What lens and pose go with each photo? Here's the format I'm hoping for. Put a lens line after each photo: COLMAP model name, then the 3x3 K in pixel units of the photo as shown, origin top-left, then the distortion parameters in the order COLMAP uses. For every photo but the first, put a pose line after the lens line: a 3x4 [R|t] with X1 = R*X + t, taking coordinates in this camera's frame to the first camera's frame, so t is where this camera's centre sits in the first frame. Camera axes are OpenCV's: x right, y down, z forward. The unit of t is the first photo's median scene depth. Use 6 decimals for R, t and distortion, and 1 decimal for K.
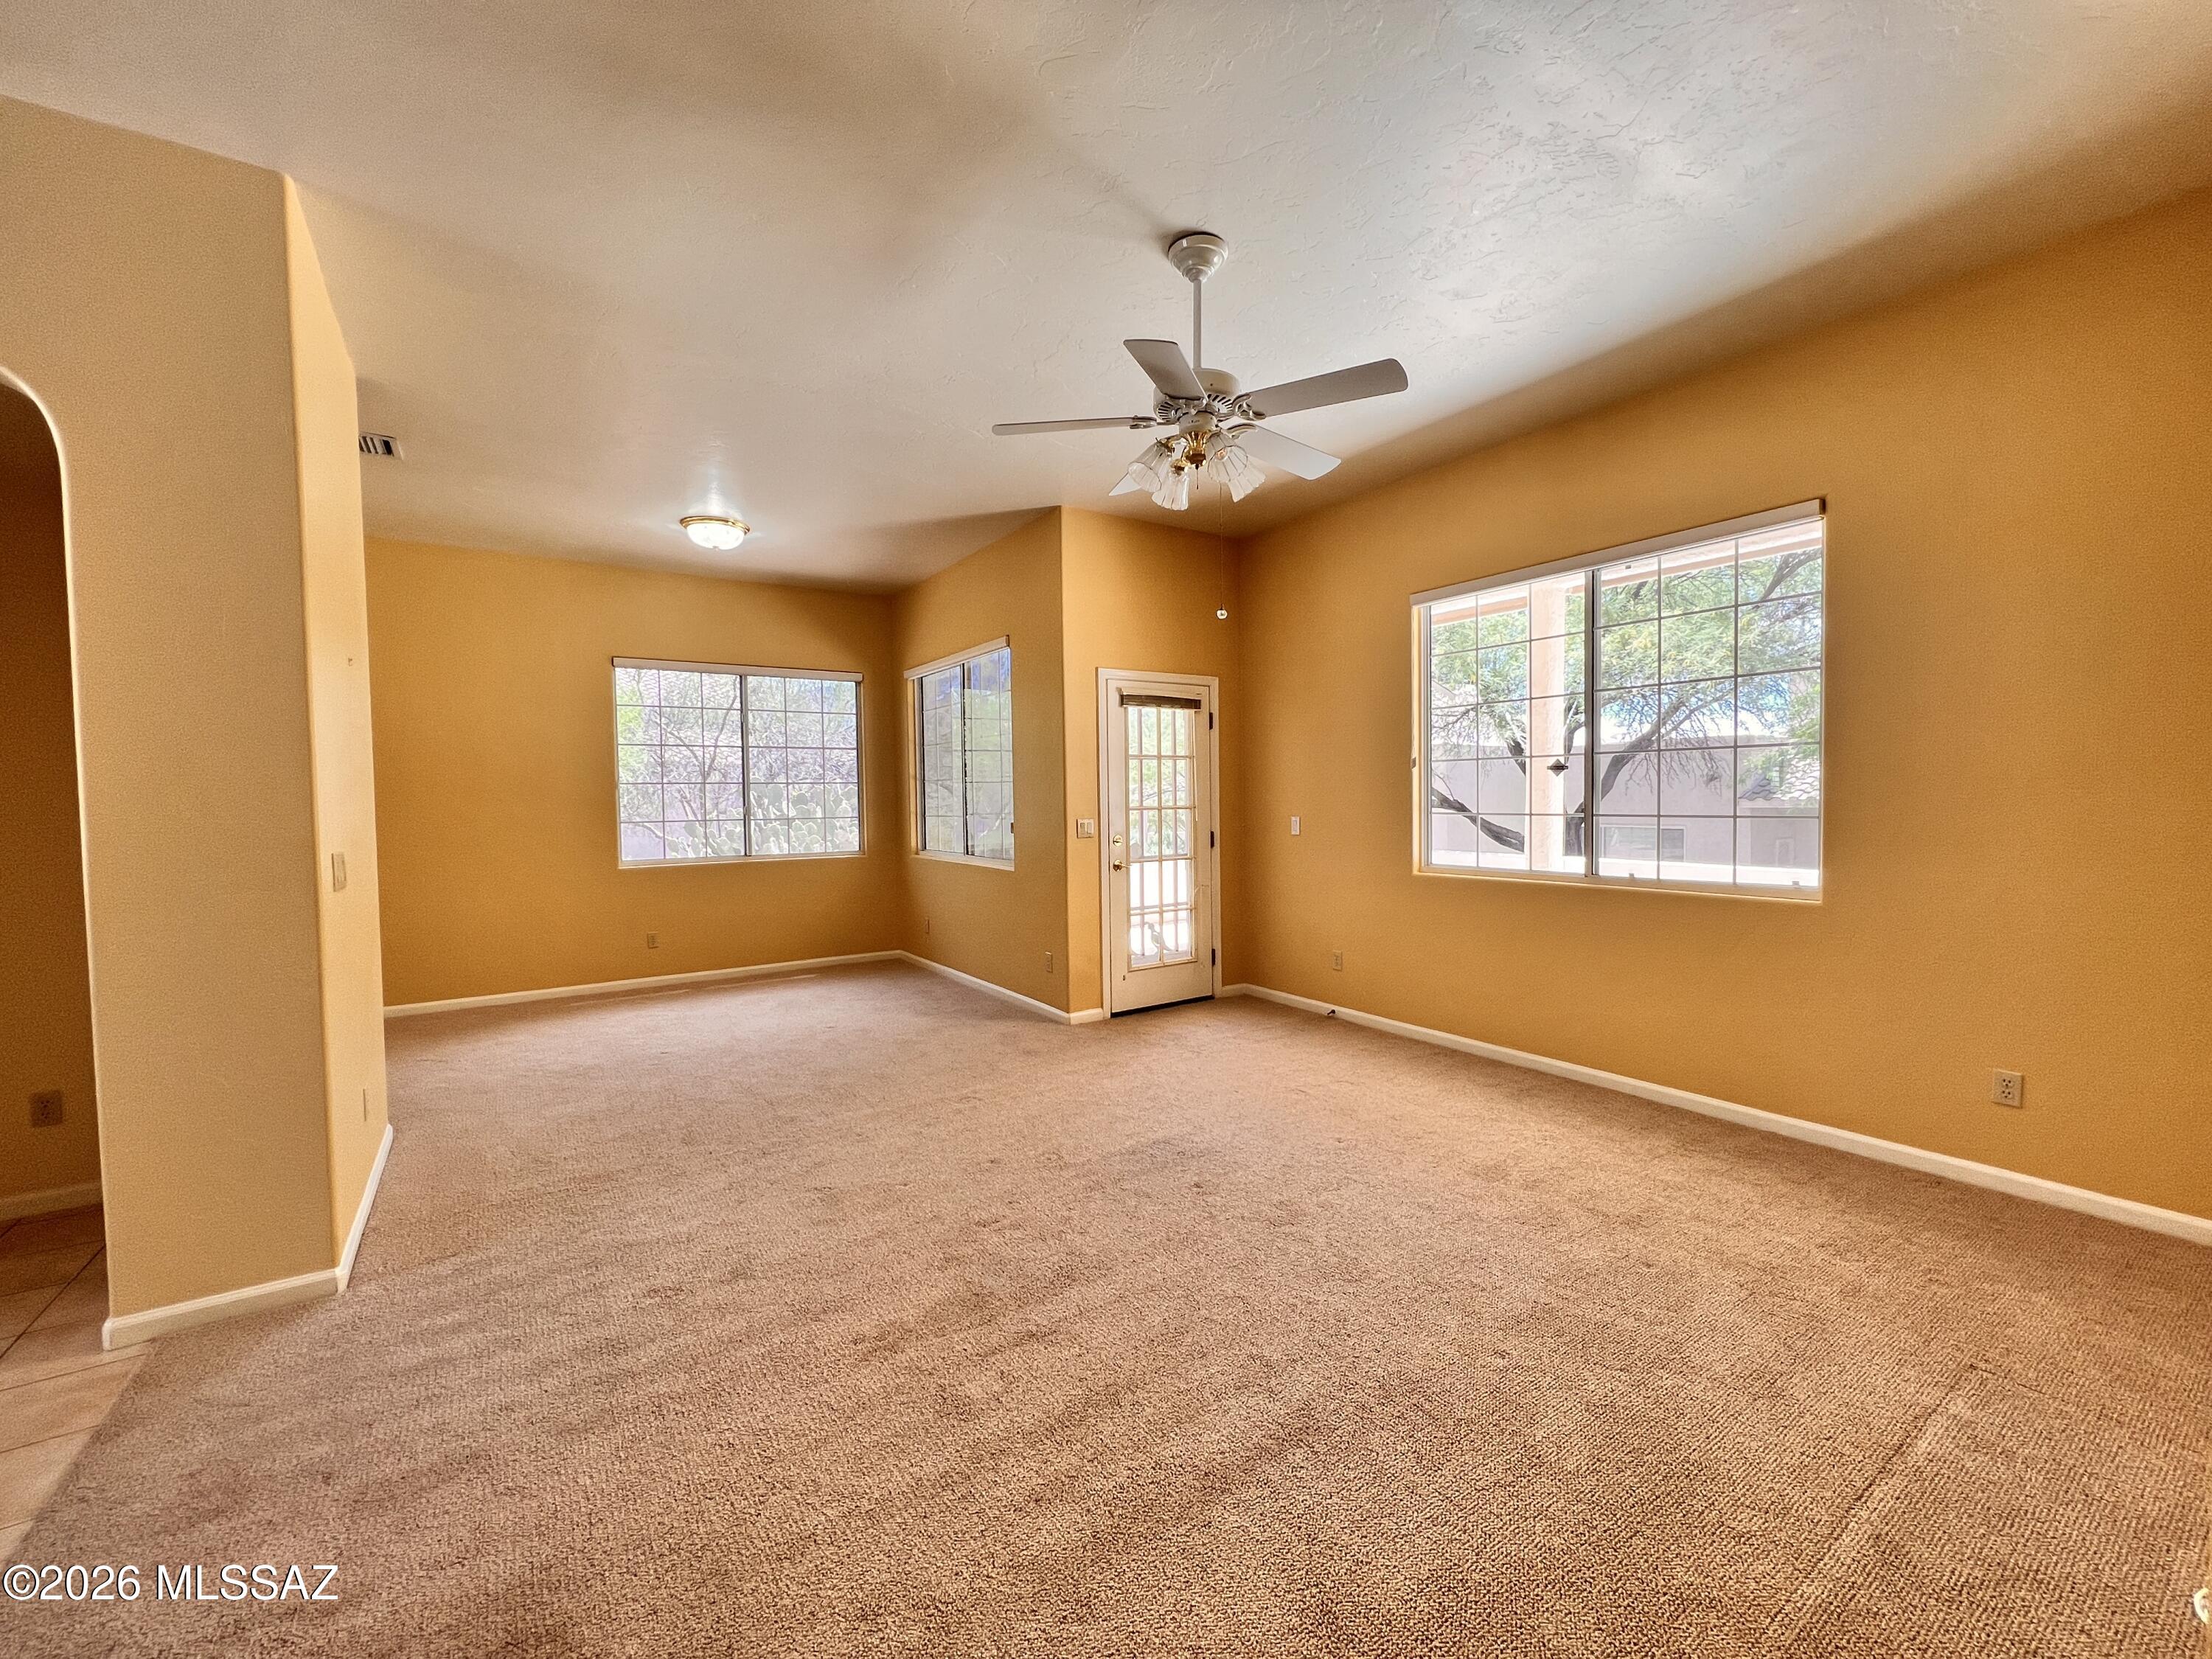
lens RADIAL K [[880.9, 0, 1103.2], [0, 880.9, 831.2], [0, 0, 1]] dist [-0.000800, 0.000088]
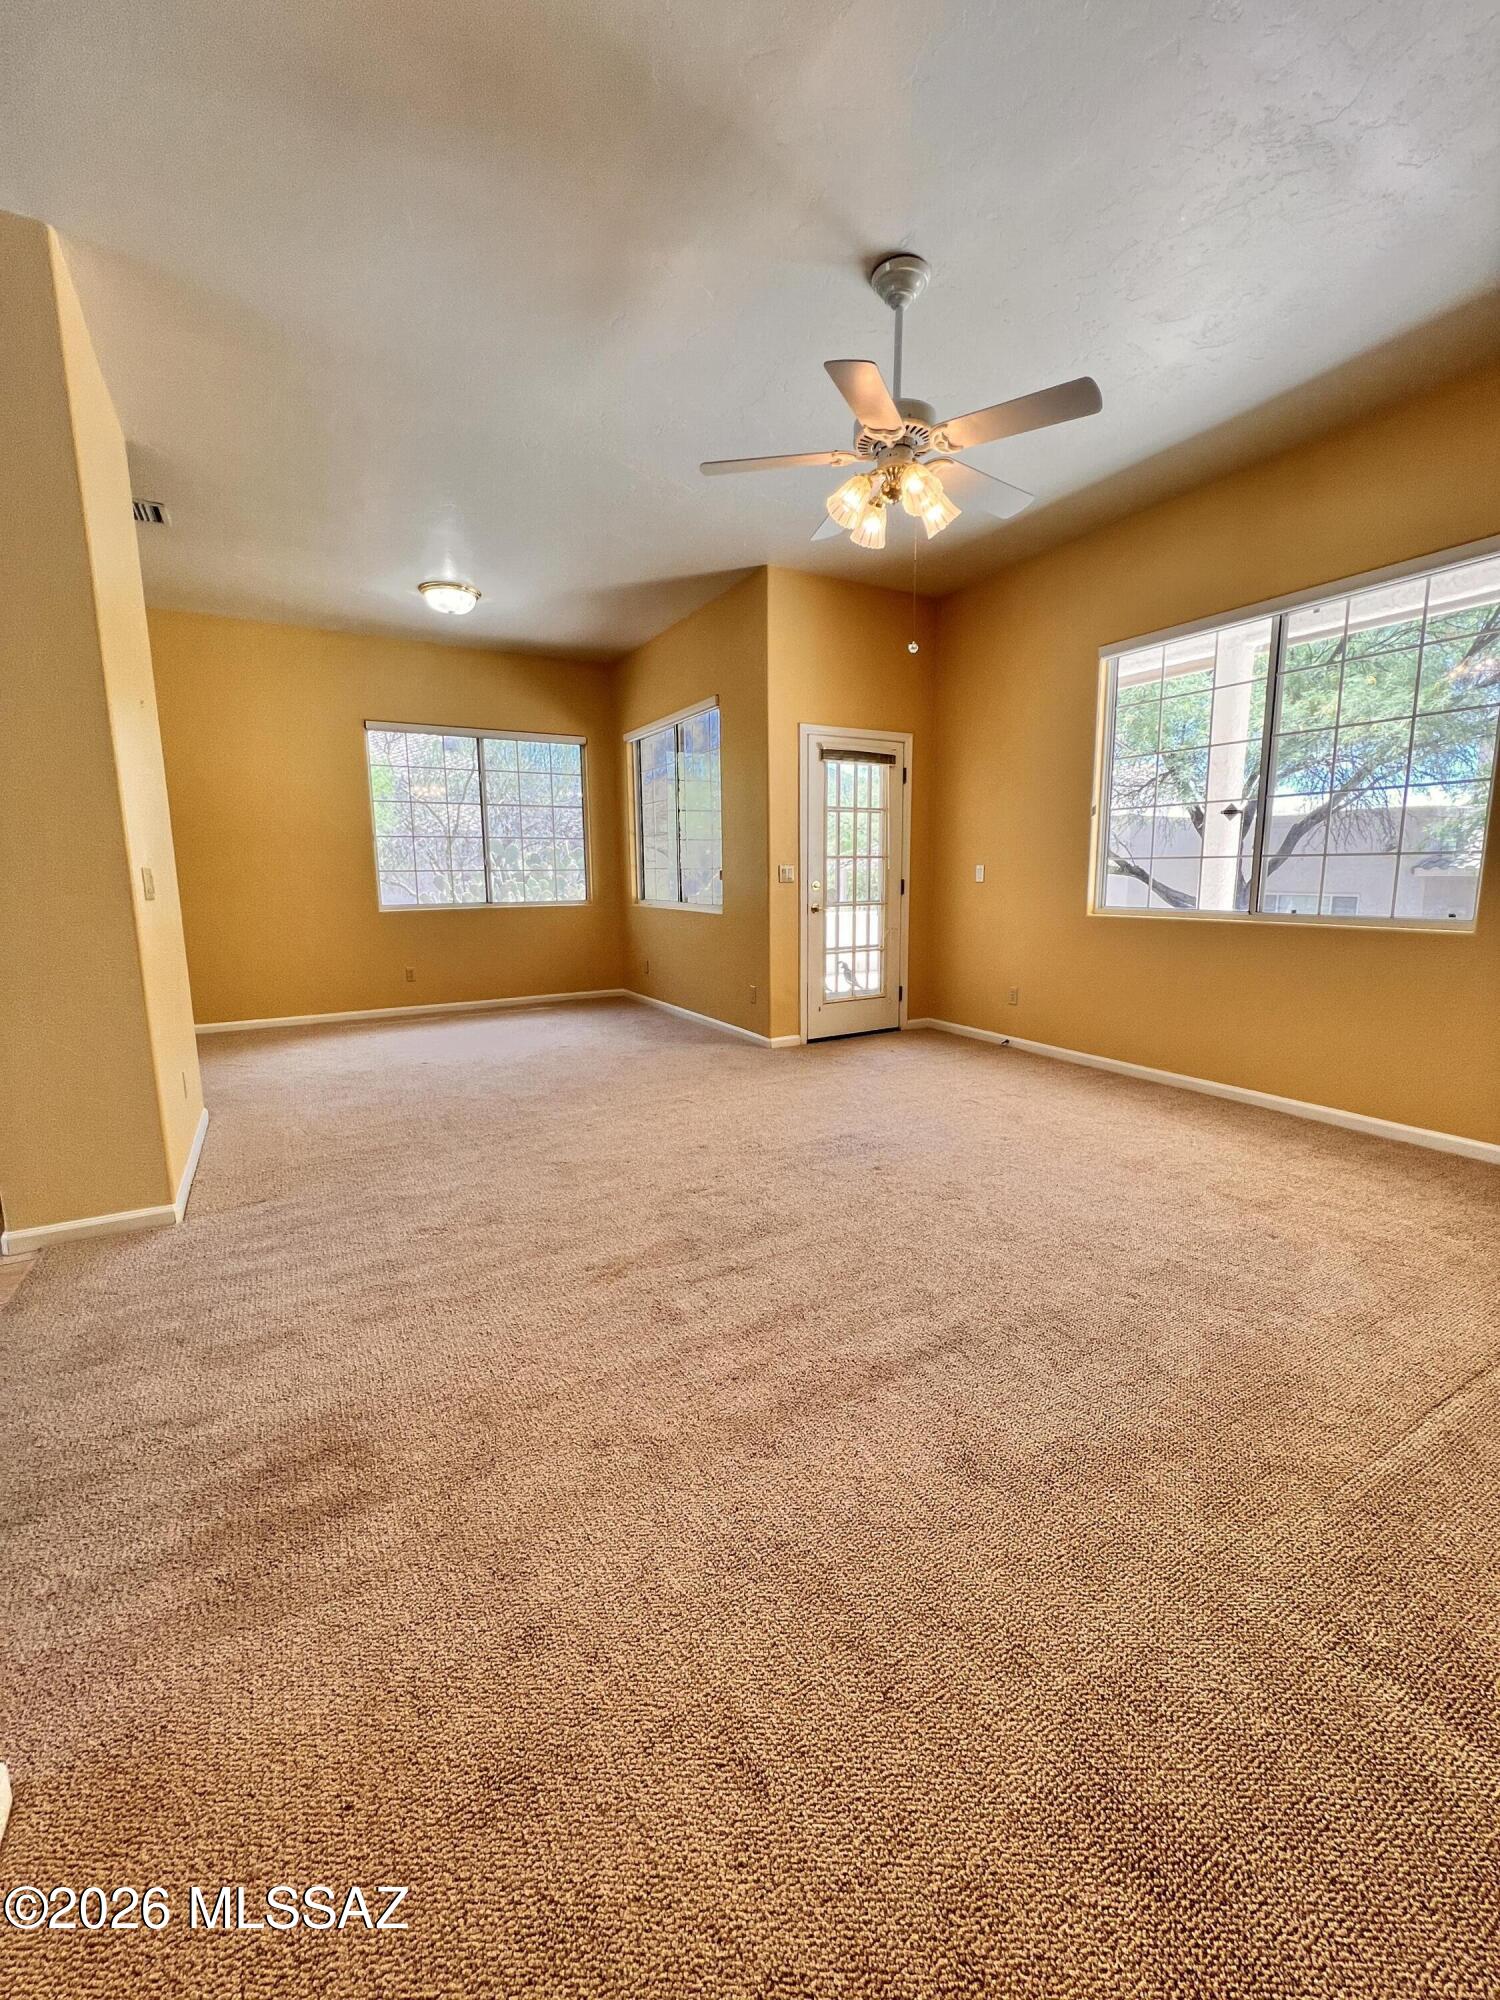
lens RADIAL K [[796.4, 0, 756.4], [0, 796.4, 996.8], [0, 0, 1]] dist [-0.000800, 0.000088]
pose [[0.998057, 0.014761, -0.060530, 0.008404], [-0.007480, 0.992891, 0.118794, 0.054558], [0.061854, -0.118111, 0.991072, -0.019358]]
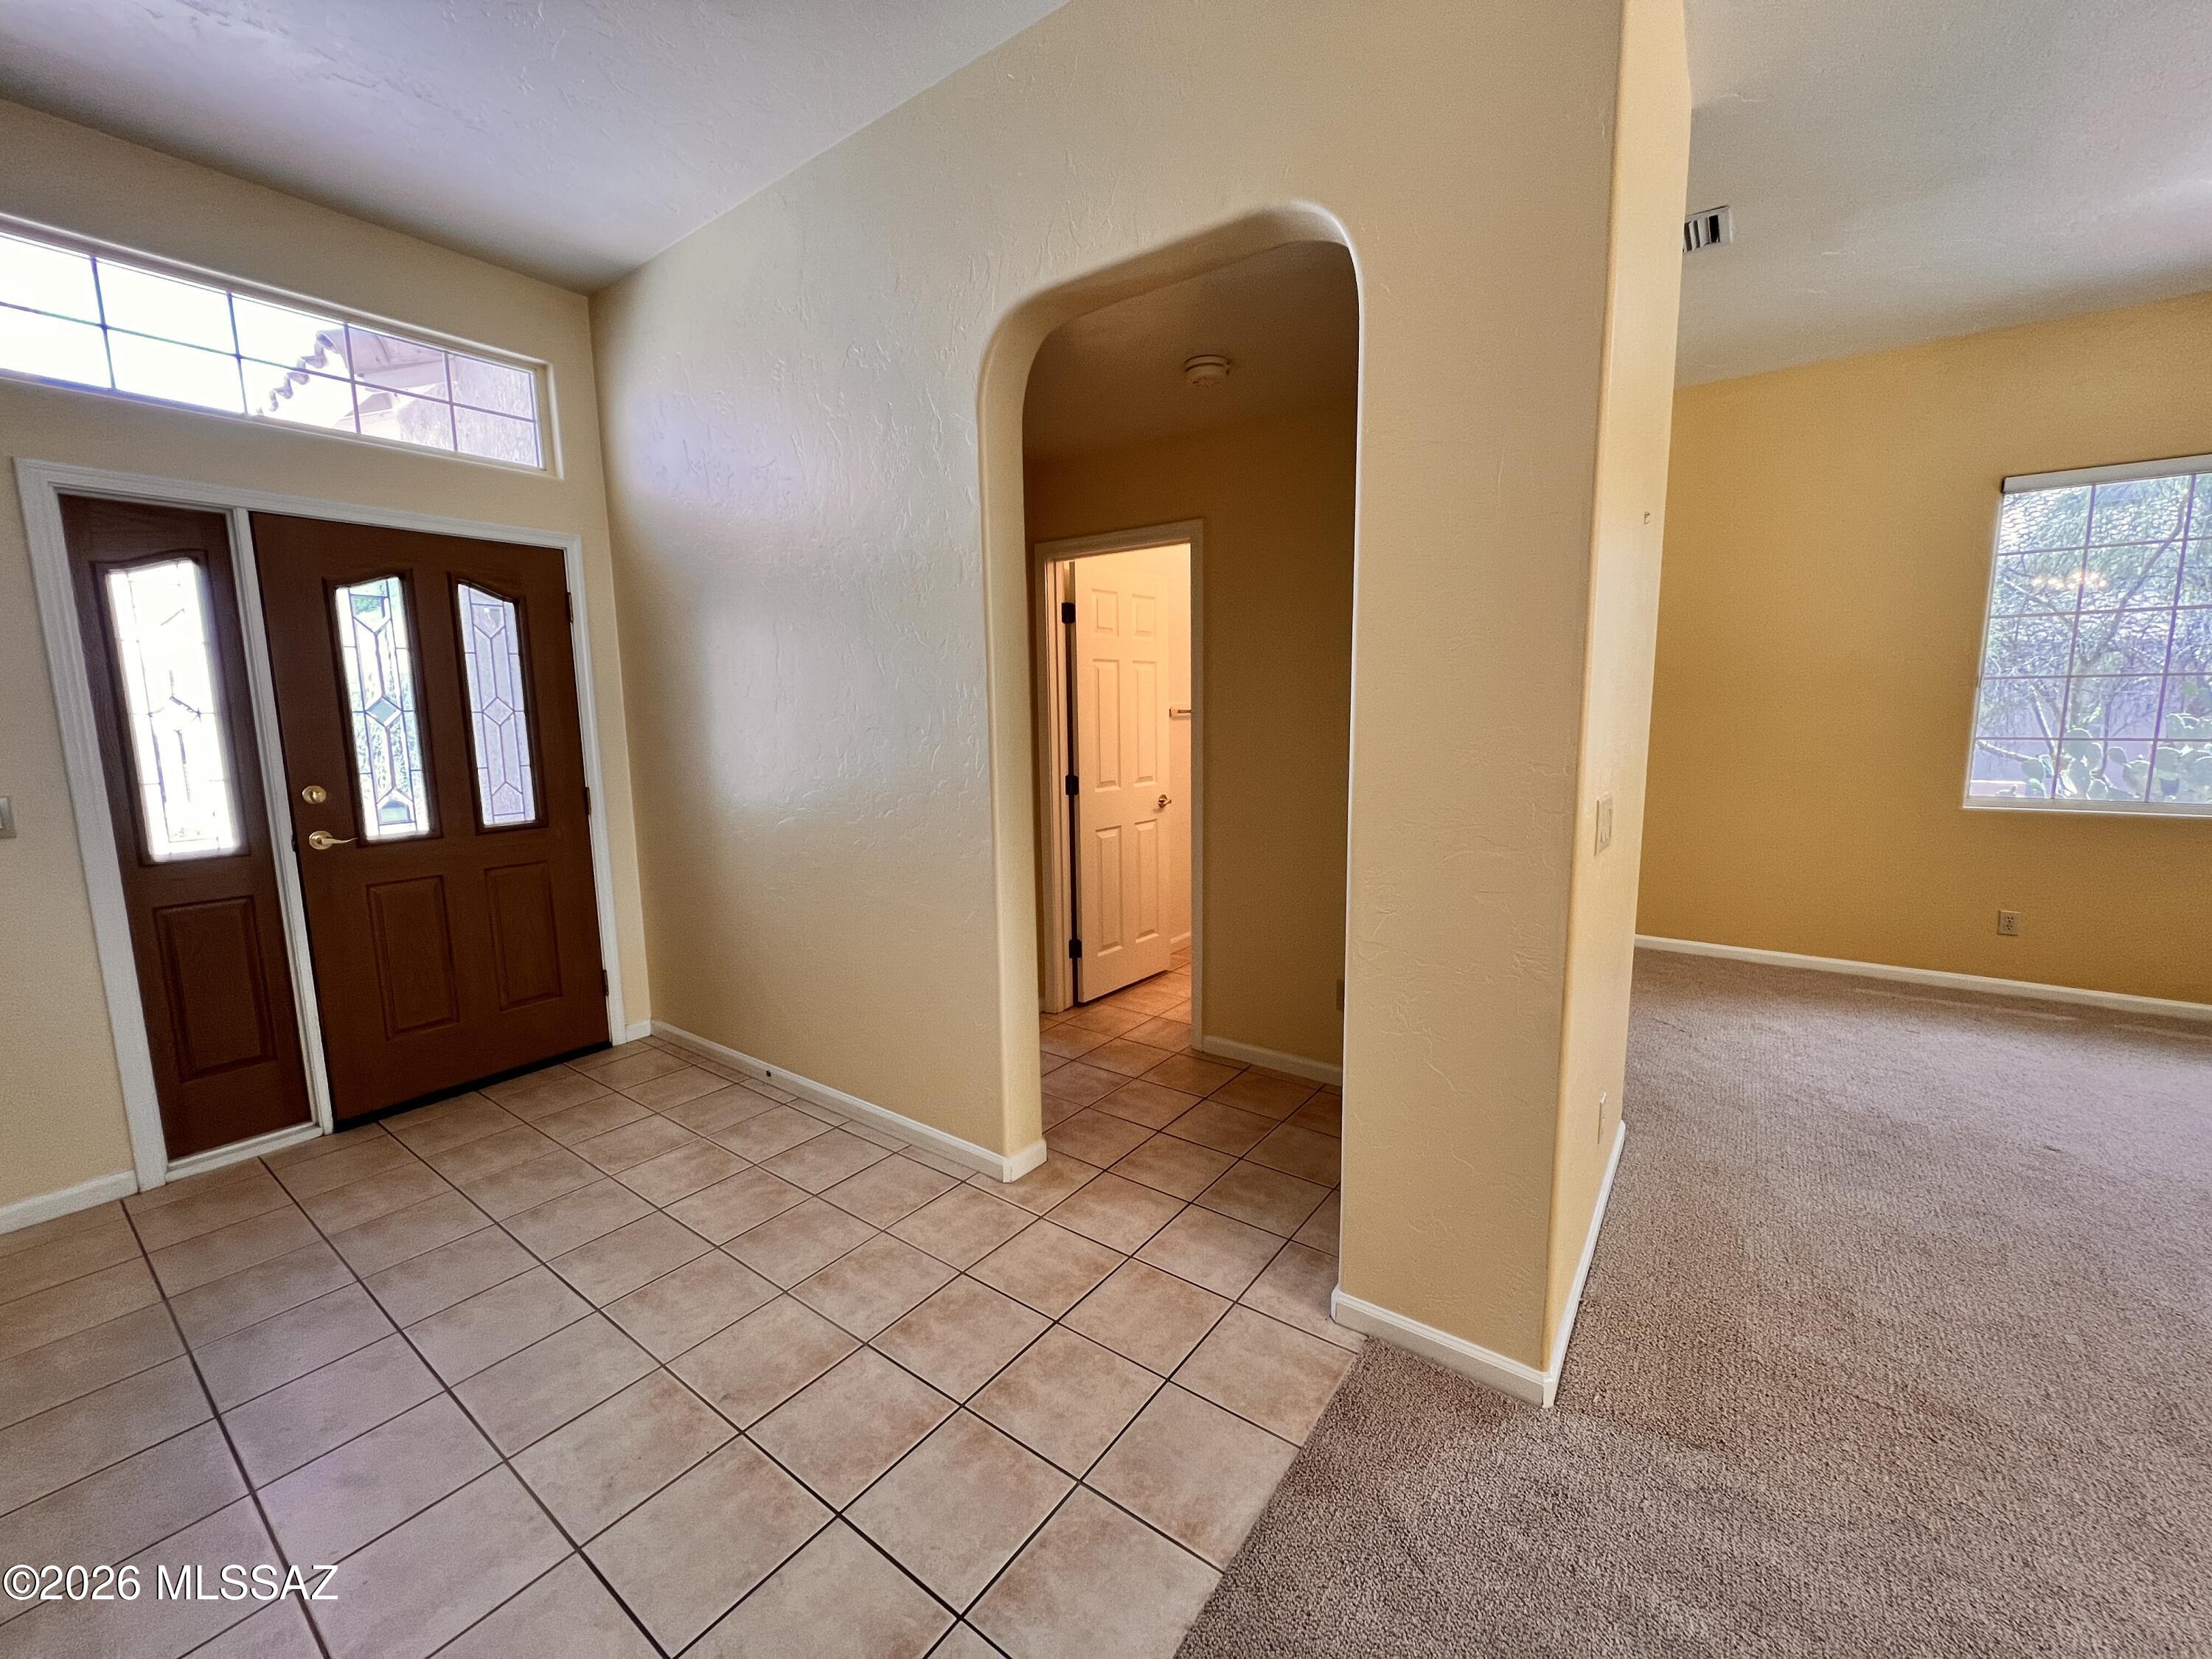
lens RADIAL K [[880.9, 0, 1097.7], [0, 880.9, 832.5], [0, 0, 1]] dist [-0.000800, 0.000088]
pose [[0.333850, 0.135234, -0.932875, -0.305401], [-0.024820, 0.990573, 0.134715, -0.027669], [0.942299, -0.021820, 0.334059, 0.339980]]
